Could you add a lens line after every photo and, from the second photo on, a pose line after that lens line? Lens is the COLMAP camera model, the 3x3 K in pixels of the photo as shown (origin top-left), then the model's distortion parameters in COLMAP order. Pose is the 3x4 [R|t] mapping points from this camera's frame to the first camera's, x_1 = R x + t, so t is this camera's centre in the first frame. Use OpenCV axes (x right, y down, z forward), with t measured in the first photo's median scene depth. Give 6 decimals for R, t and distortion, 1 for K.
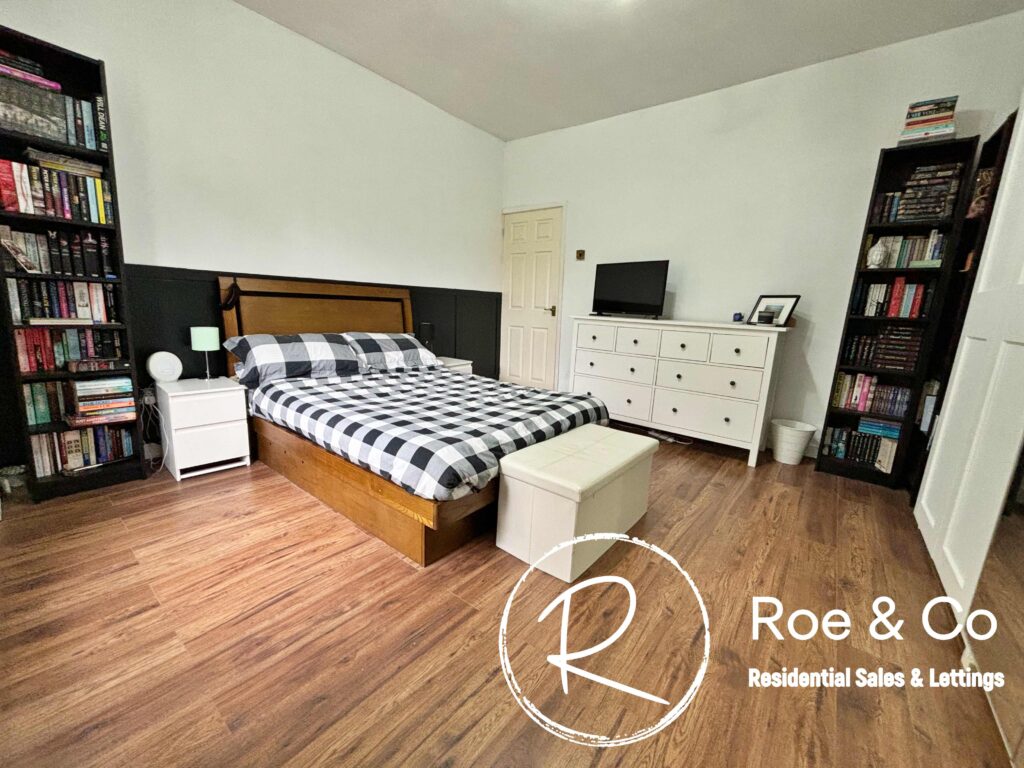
lens RADIAL K [[411.3, 0, 513.7], [0, 411.3, 387.3], [0, 0, 1]] dist [-0.002048, 0.000323]
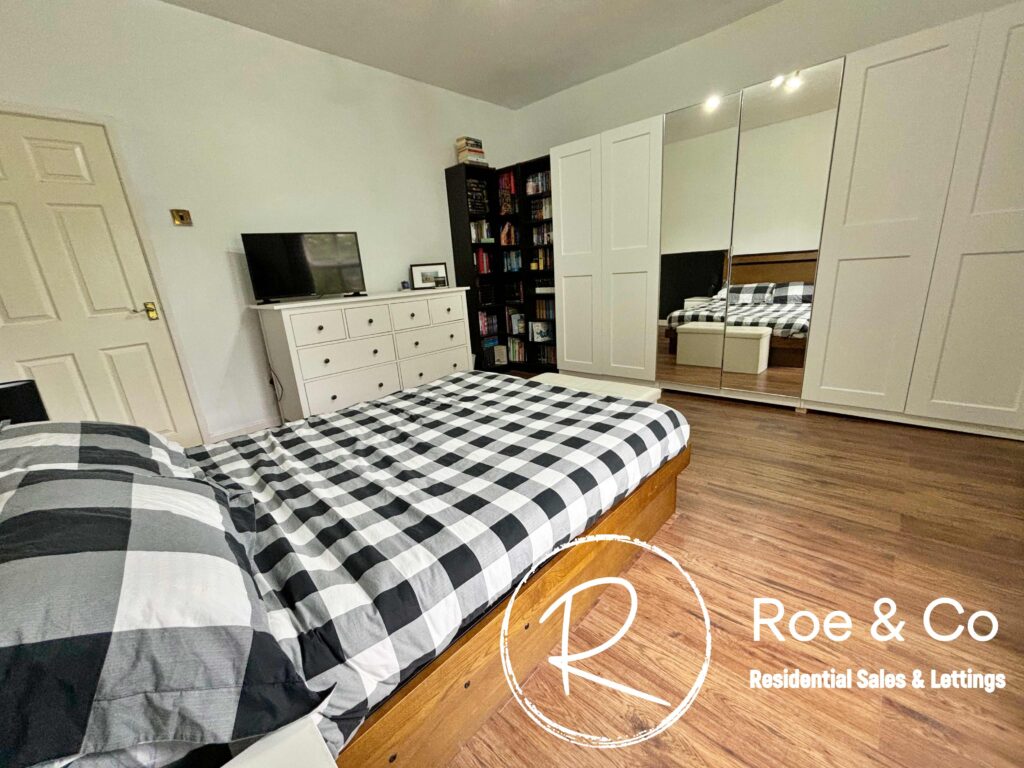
lens RADIAL K [[411.3, 0, 513.7], [0, 411.3, 387.3], [0, 0, 1]] dist [-0.002048, 0.000323]
pose [[0.079098, -0.321837, 0.943485, -0.742978], [0.269846, 0.918028, 0.290530, -0.195429], [-0.959649, 0.231615, 0.159460, 0.722784]]
